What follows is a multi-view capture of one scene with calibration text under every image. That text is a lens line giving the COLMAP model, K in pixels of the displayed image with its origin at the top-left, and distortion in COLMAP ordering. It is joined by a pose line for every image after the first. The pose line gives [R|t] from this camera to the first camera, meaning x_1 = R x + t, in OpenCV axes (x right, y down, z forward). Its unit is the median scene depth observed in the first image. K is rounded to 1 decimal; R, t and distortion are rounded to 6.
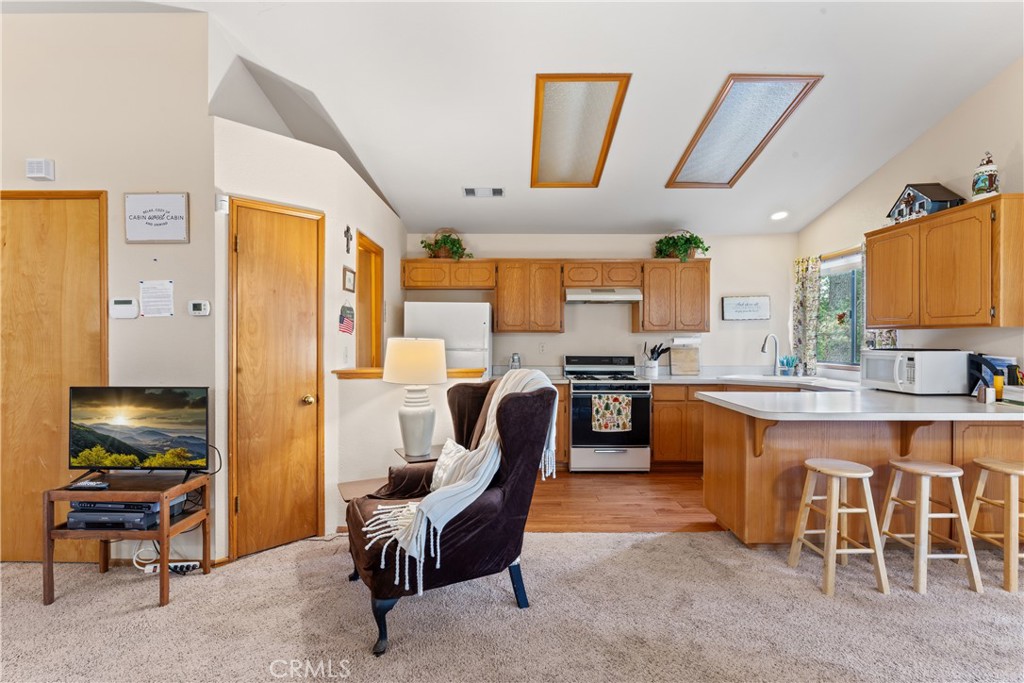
lens RADIAL K [[474.5, 0, 514.4], [0, 474.5, 340.6], [0, 0, 1]] dist [-0.001693, 0.000218]
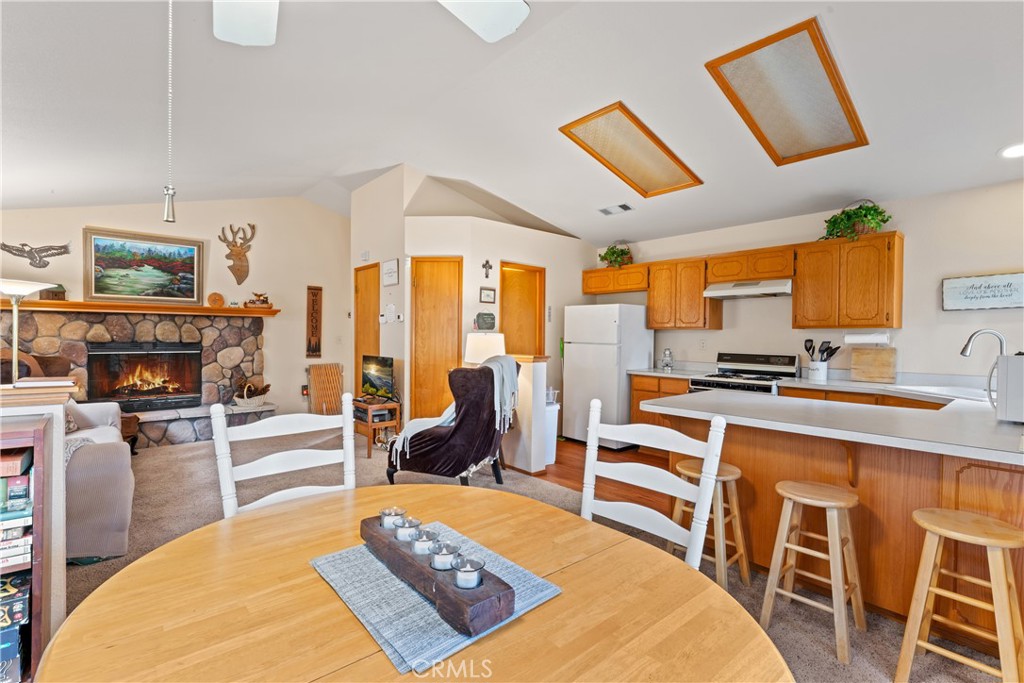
lens RADIAL K [[474.5, 0, 520.8], [0, 474.5, 338.6], [0, 0, 1]] dist [-0.001693, 0.000218]
pose [[0.664244, 0.010193, -0.747446, 0.594469], [-0.009434, 0.999942, 0.005252, 0.001545], [0.747456, 0.003562, 0.664302, 0.043387]]
